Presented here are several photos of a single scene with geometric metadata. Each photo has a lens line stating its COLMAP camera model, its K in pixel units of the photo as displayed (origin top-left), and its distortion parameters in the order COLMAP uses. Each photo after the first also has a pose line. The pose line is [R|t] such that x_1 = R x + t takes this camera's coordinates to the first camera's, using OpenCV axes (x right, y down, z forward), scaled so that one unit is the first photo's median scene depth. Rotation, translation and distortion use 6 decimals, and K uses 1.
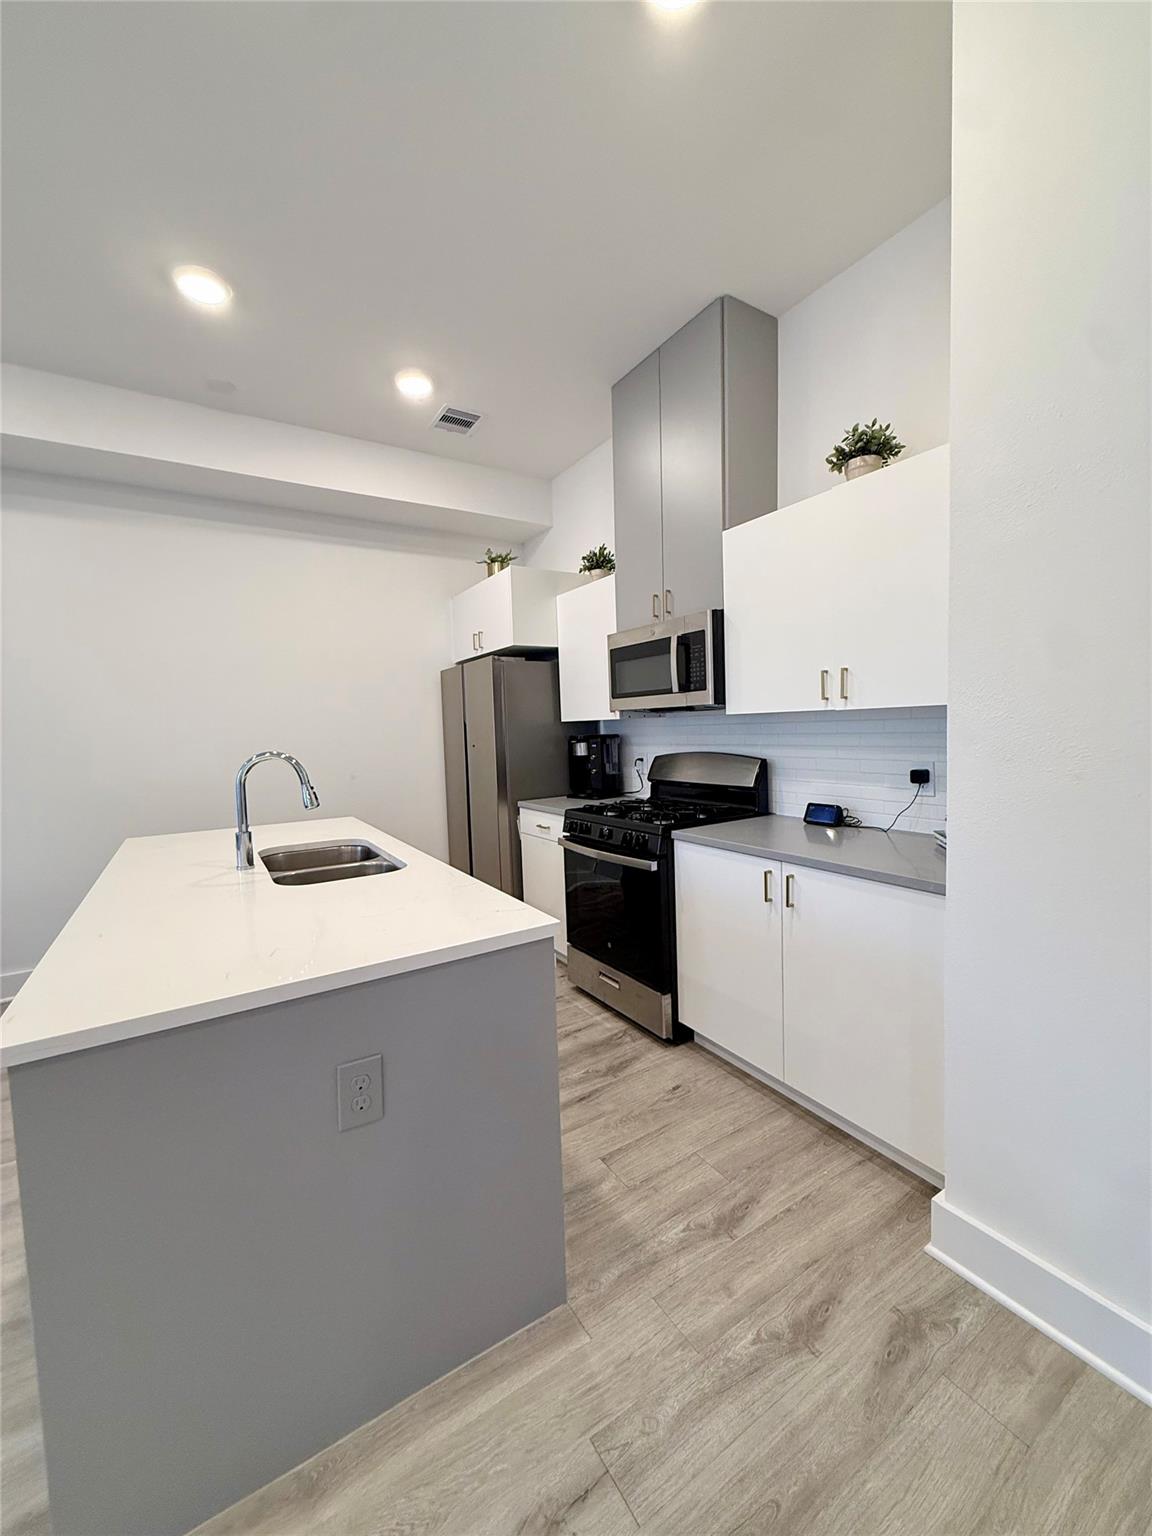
lens RADIAL K [[610.5, 0, 575.6], [0, 610.5, 765.1], [0, 0, 1]] dist [0.000813, 0.000135]
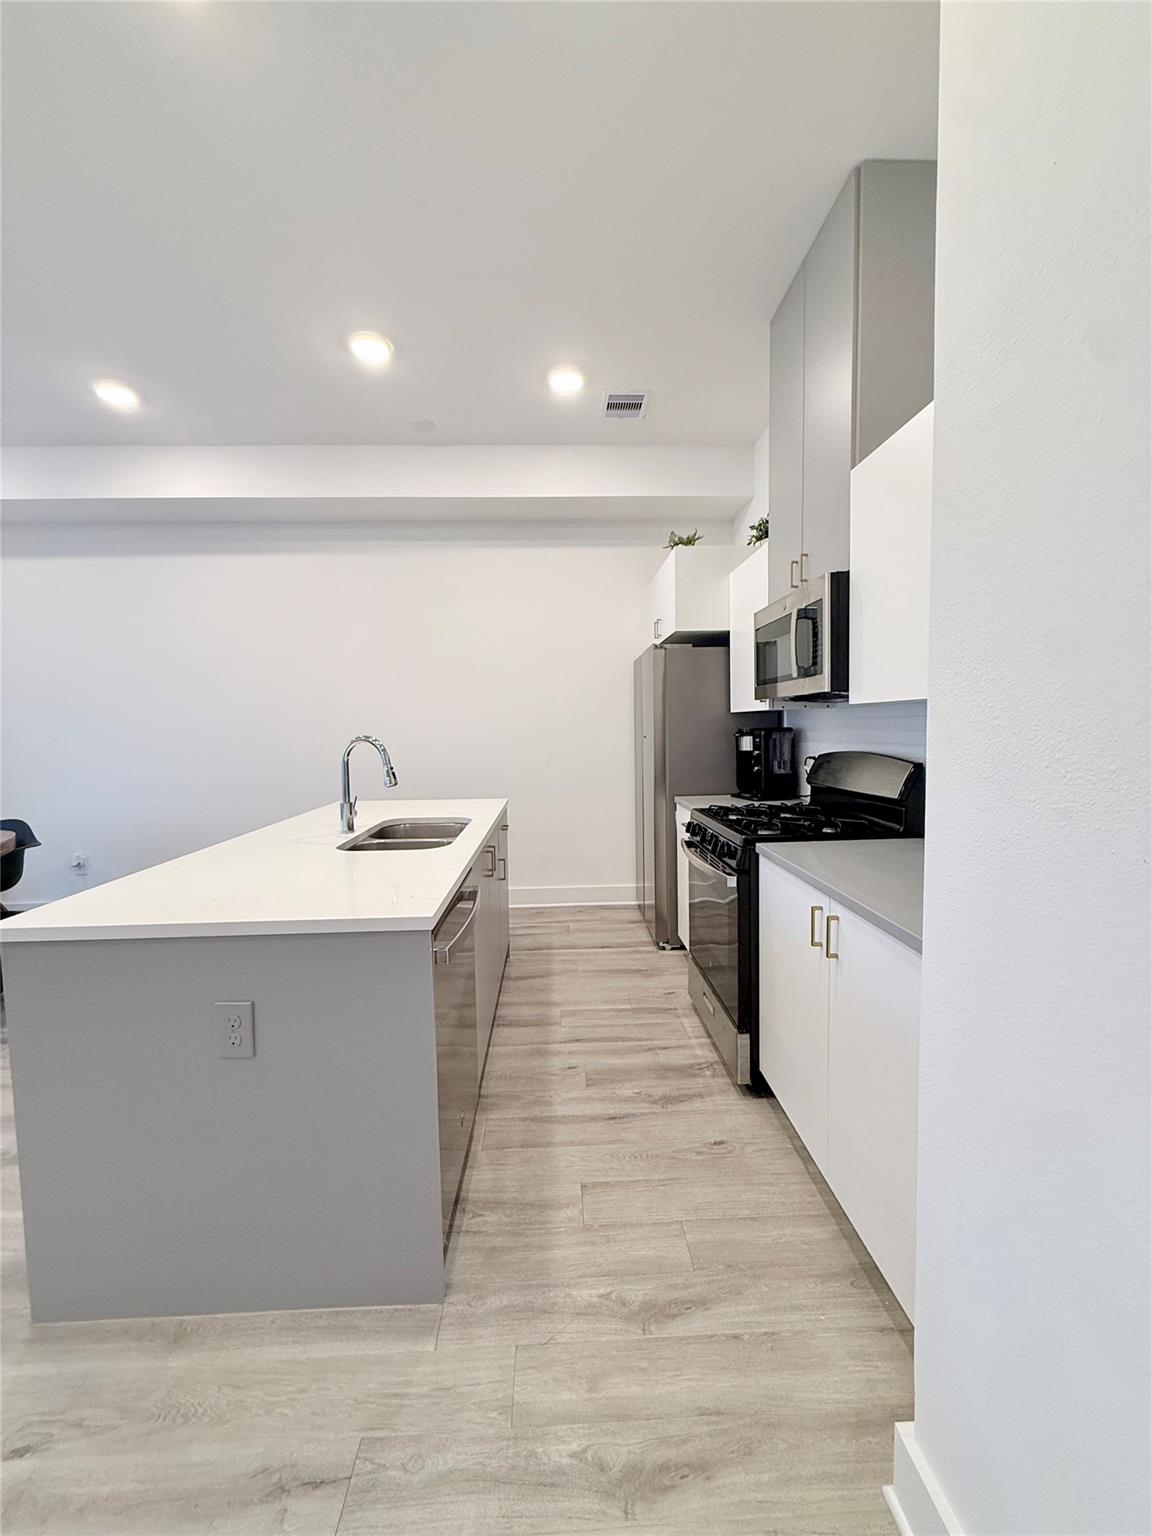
lens RADIAL K [[610.5, 0, 575.6], [0, 610.5, 765.1], [0, 0, 1]] dist [0.000813, 0.000135]
pose [[0.866742, 0.049264, -0.496319, 0.336566], [-0.041964, 0.998785, 0.025855, -0.010030], [0.496989, -0.001582, 0.867755, 0.140817]]
